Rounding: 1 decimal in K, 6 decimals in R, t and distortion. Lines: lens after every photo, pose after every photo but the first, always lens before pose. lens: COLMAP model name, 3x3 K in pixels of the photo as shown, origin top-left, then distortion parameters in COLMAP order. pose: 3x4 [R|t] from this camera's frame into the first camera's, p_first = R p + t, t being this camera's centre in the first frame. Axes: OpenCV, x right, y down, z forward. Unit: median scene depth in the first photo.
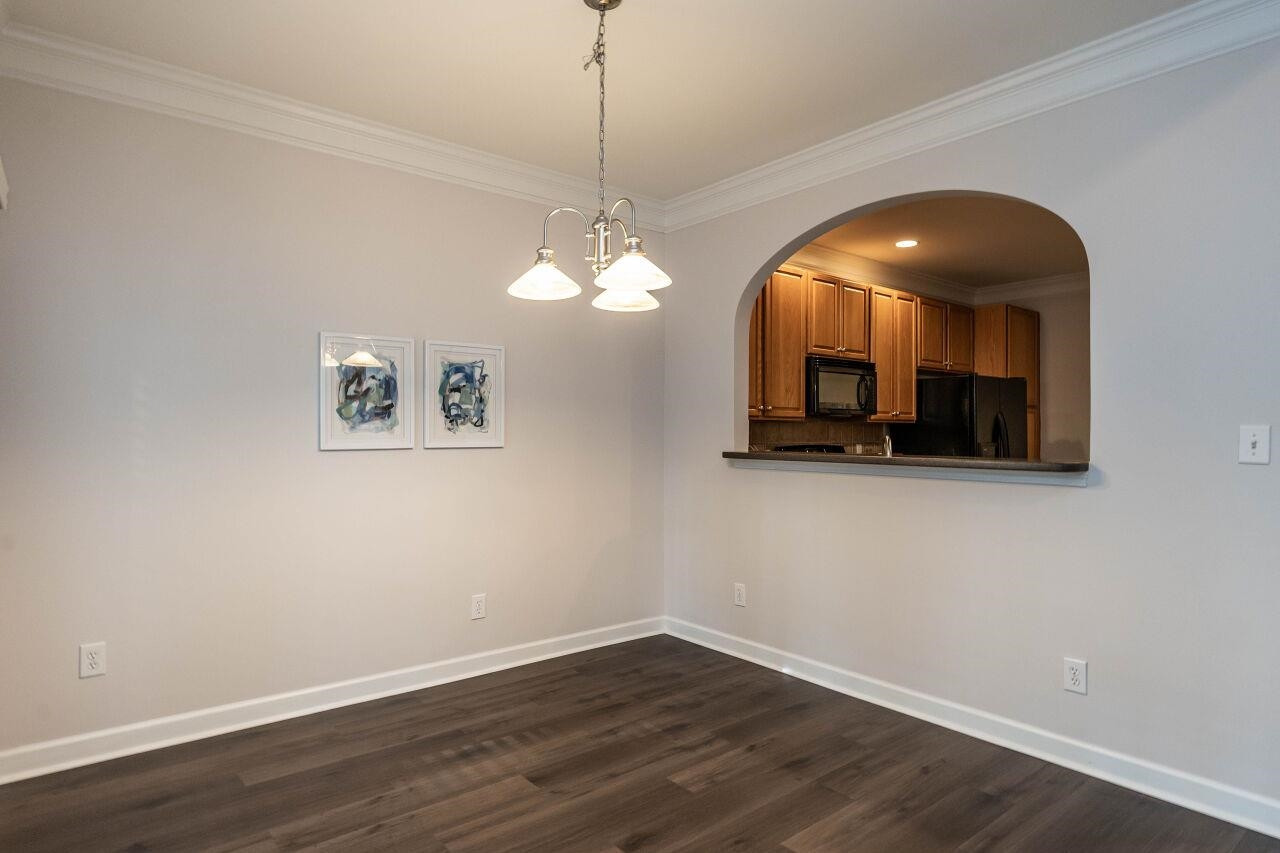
lens RADIAL K [[717.3, 0, 639.4], [0, 717.3, 424.2], [0, 0, 1]] dist [-0.005313, -0.000105]
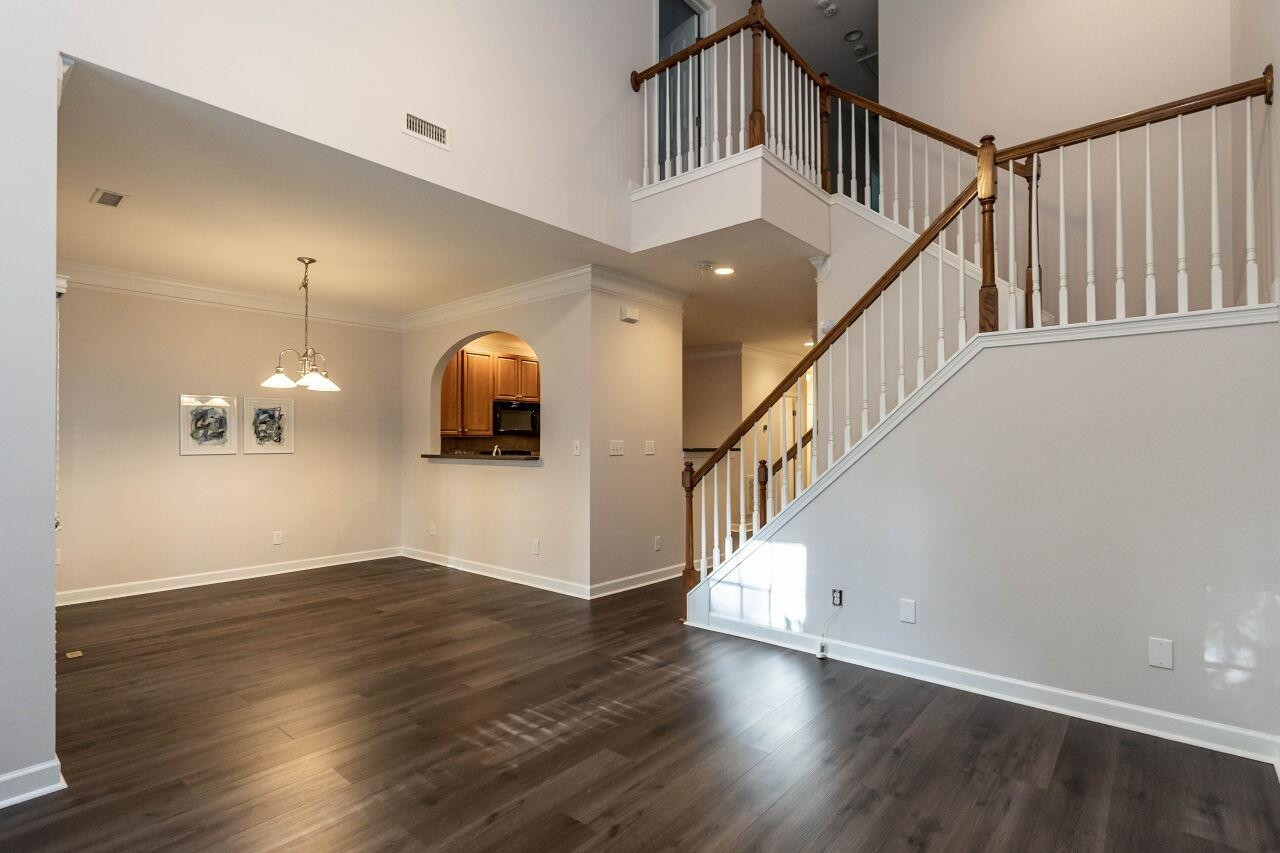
lens RADIAL K [[615.4, 0, 640.3], [0, 615.4, 430.3], [0, 0, 1]] dist [-0.000024, -0.000044]
pose [[0.984245, -0.003522, 0.176777, 0.465328], [0.004886, 0.999962, -0.007280, -0.012479], [-0.176745, 0.008029, 0.984224, -0.825898]]
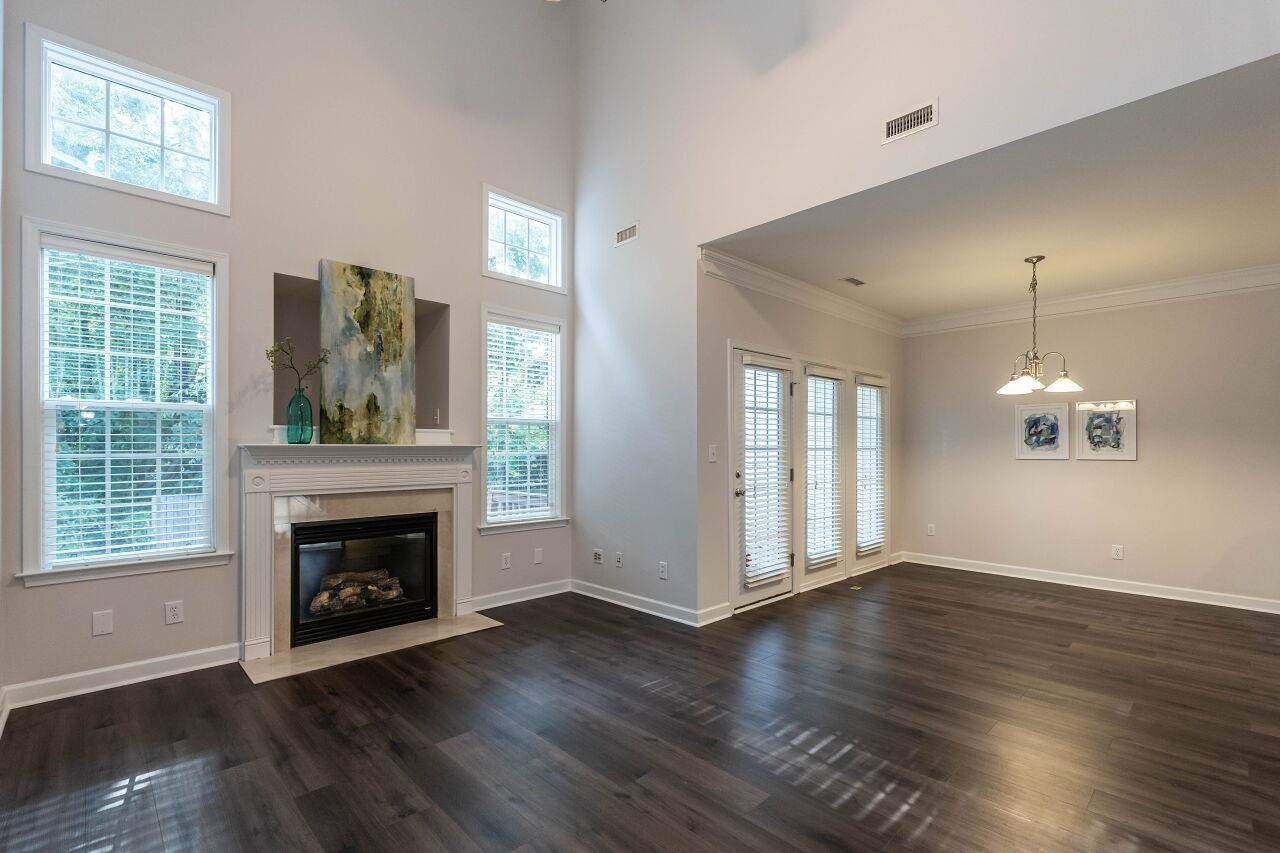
lens RADIAL K [[579.6, 0, 647.3], [0, 579.6, 447.8], [0, 0, 1]] dist [0.000319, 0.000189]
pose [[0.091294, -0.003023, -0.995819, 1.160142], [0.011689, 0.999930, -0.001963, -0.008217], [0.995755, -0.011461, 0.091323, -0.274378]]
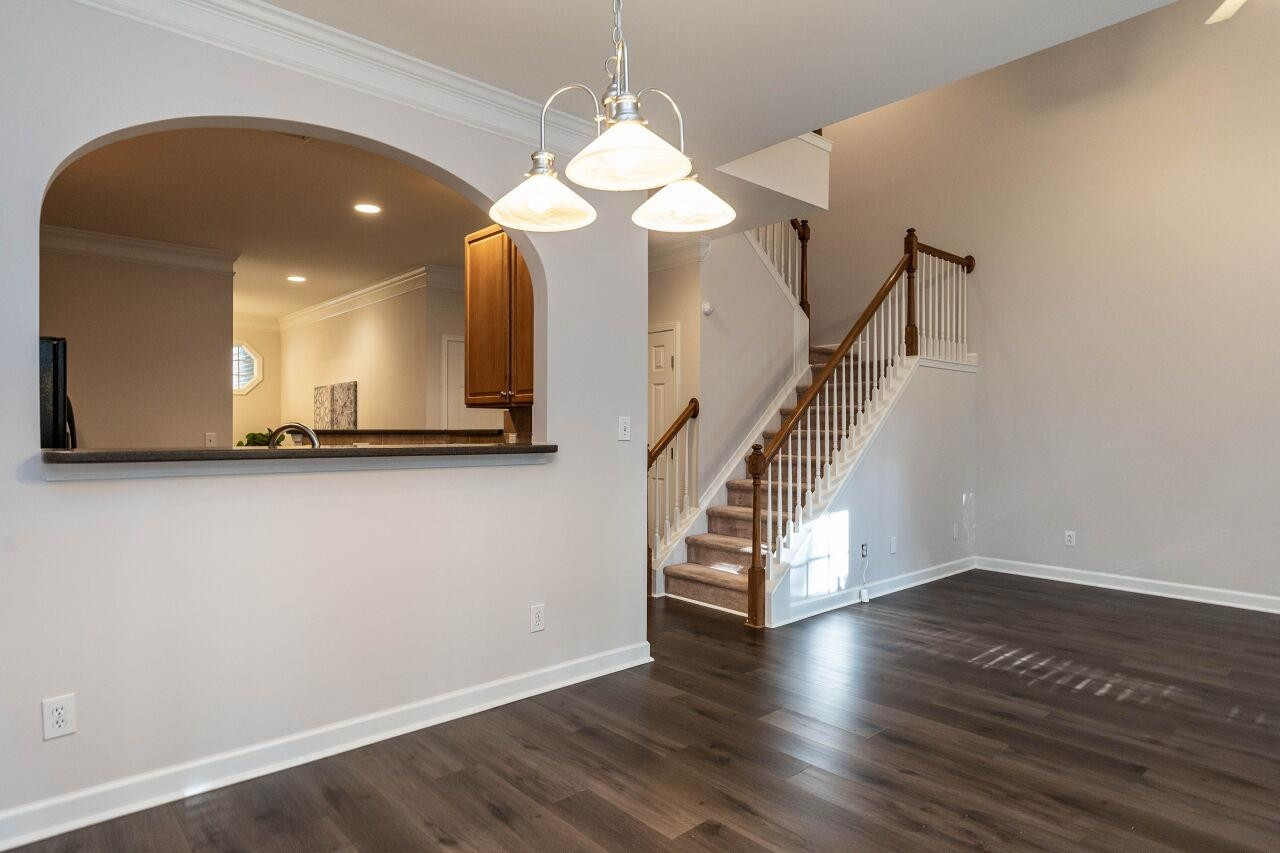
lens RADIAL K [[717.3, 0, 639.4], [0, 717.3, 424.2], [0, 0, 1]] dist [-0.005313, -0.000105]
pose [[-0.049968, -0.004134, 0.998742, -0.496857], [-0.018194, 0.999829, 0.003229, 0.008330], [-0.998585, -0.018010, -0.050035, 0.702451]]
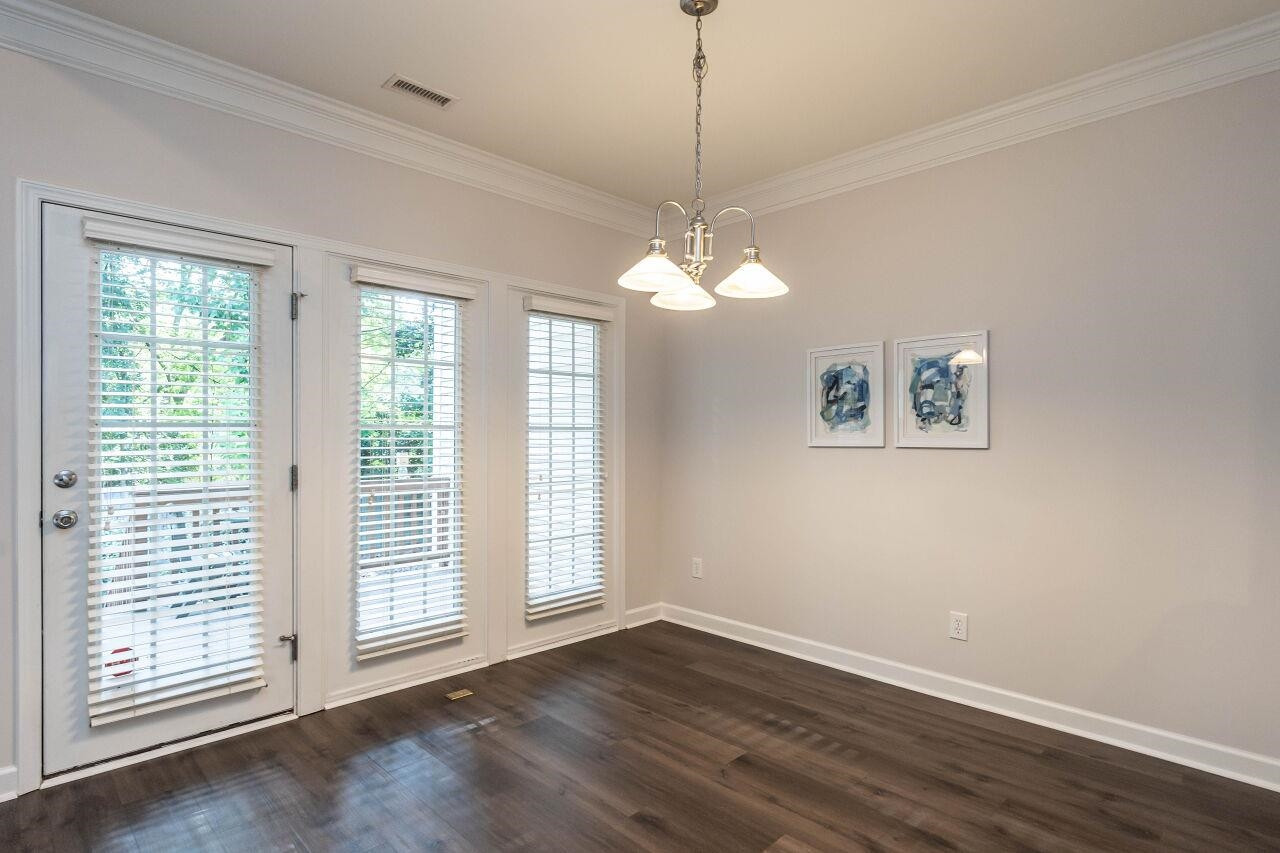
lens RADIAL K [[656.2, 0, 635.8], [0, 656.2, 431.5], [0, 0, 1]] dist [-0.000180, -0.000017]
pose [[0.091096, -0.006709, -0.995819, 0.607238], [0.011988, 0.999912, -0.005640, 0.012596], [0.995770, -0.011424, 0.091169, 0.573795]]
